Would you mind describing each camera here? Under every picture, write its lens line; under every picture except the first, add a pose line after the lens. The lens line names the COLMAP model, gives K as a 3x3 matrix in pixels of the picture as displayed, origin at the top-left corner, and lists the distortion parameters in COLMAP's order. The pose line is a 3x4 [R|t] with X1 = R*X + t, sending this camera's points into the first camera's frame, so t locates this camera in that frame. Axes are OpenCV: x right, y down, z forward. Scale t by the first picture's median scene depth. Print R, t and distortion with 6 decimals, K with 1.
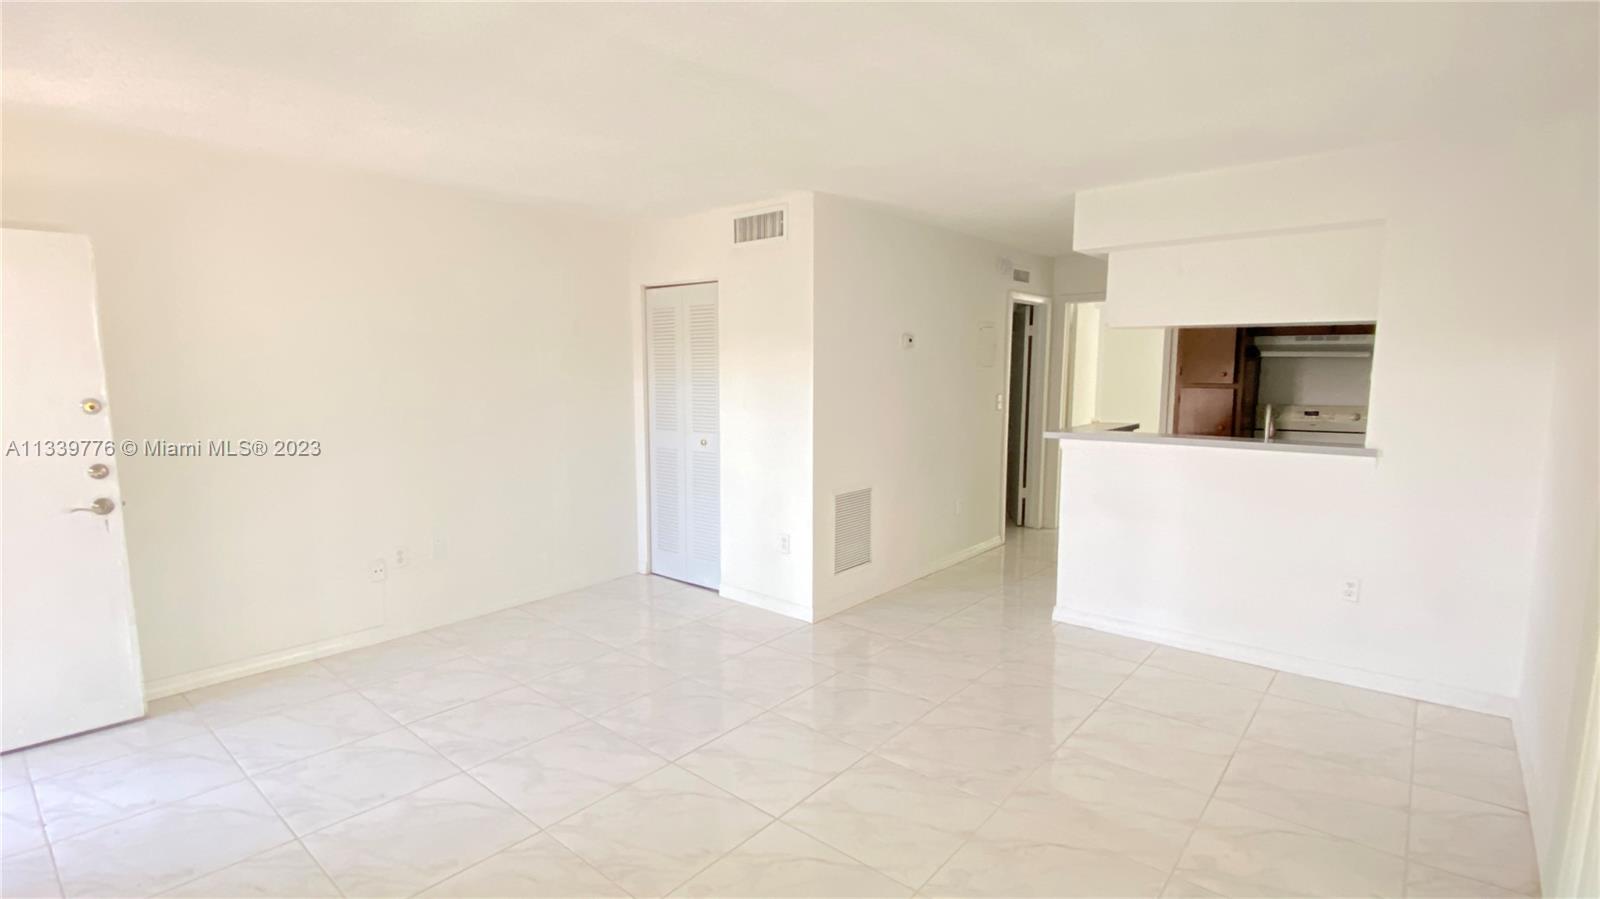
lens RADIAL K [[755.8, 0, 796.2], [0, 755.8, 442.7], [0, 0, 1]] dist [0.038334, -0.007225]
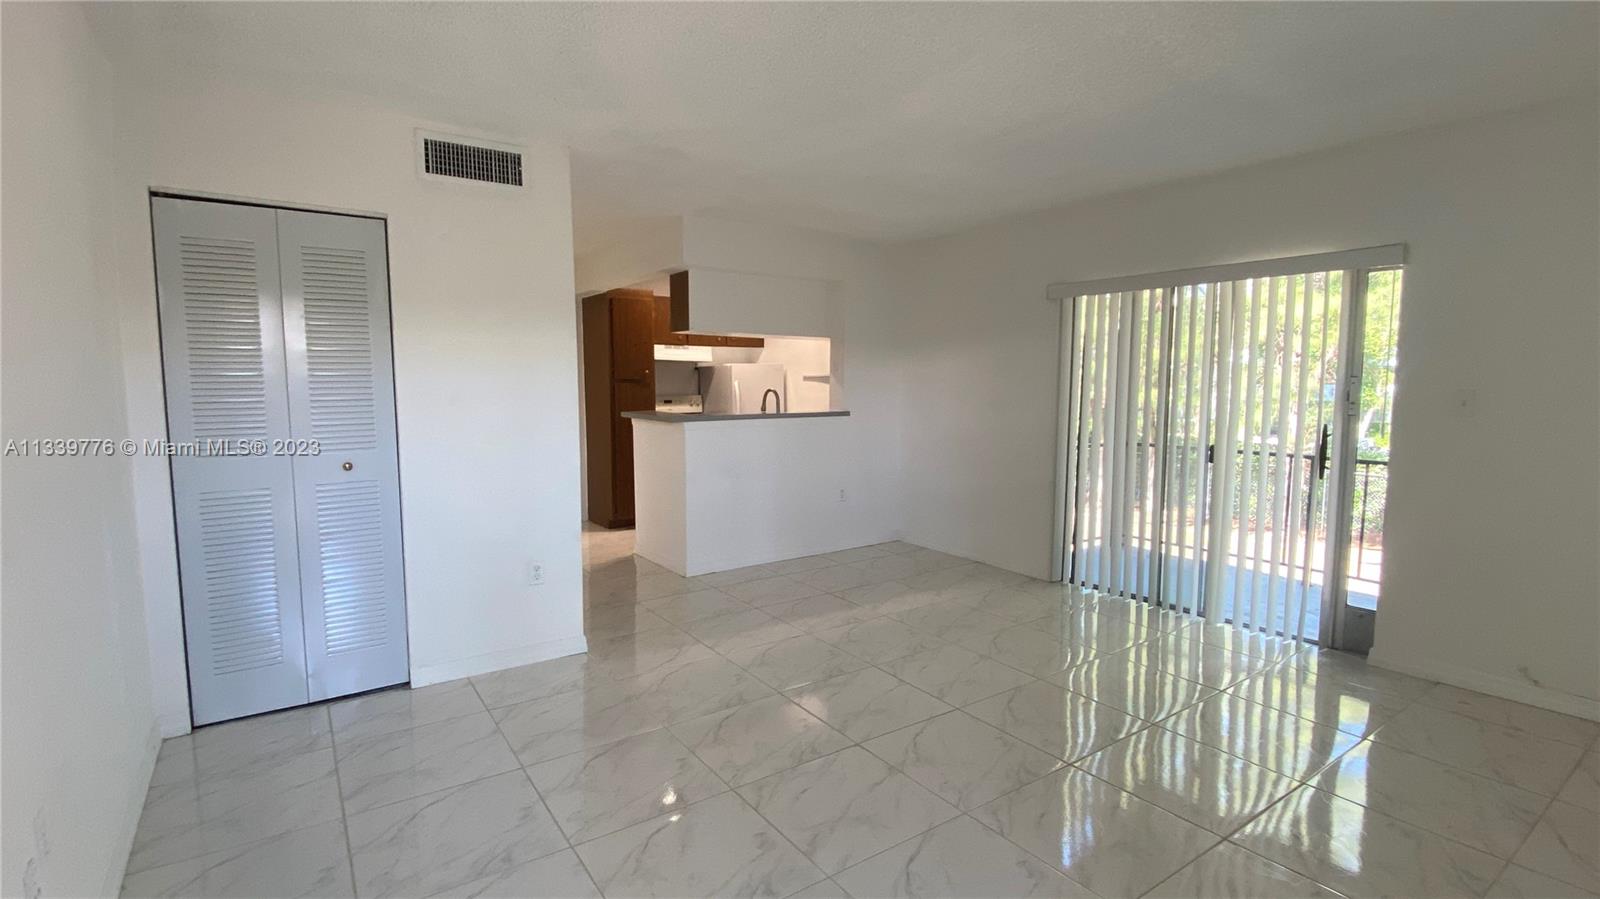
lens RADIAL K [[755.8, 0, 789.0], [0, 755.8, 450.1], [0, 0, 1]] dist [0.038334, -0.007225]
pose [[0.259695, -0.089359, 0.961547, -0.707527], [0.105685, 0.992359, 0.063679, -0.017009], [-0.959890, 0.085084, 0.267154, 0.512388]]
